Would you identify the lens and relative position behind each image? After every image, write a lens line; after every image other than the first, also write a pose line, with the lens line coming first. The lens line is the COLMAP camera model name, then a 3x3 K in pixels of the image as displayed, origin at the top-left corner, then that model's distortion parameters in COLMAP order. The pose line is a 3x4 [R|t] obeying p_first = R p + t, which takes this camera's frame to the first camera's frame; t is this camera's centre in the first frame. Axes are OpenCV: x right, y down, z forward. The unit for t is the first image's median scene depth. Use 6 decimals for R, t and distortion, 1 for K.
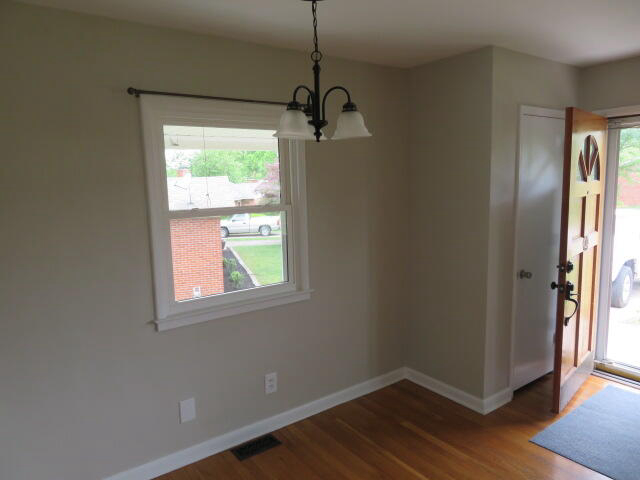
lens RADIAL K [[455.7, 0, 320.0], [0, 455.7, 240.0], [0, 0, 1]] dist [-0.004892, 0.003079]
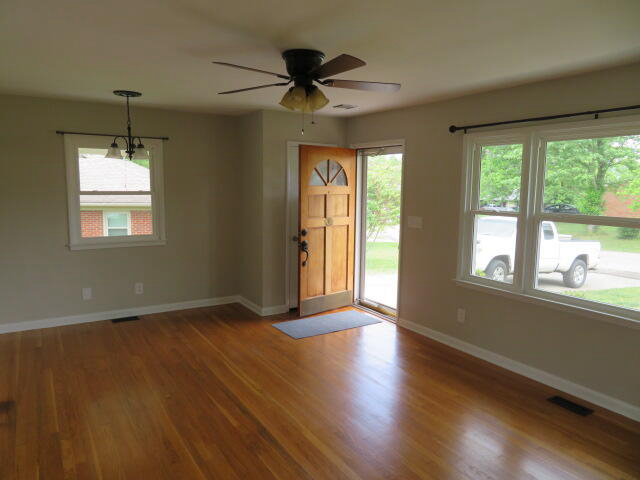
lens RADIAL K [[455.7, 0, 320.0], [0, 455.7, 240.0], [0, 0, 1]] dist [-0.004892, 0.003079]
pose [[0.997147, 0.047710, -0.058489, 0.710299], [-0.048103, 0.998828, -0.005325, 0.093607], [0.058166, 0.008124, 0.998274, -0.778726]]
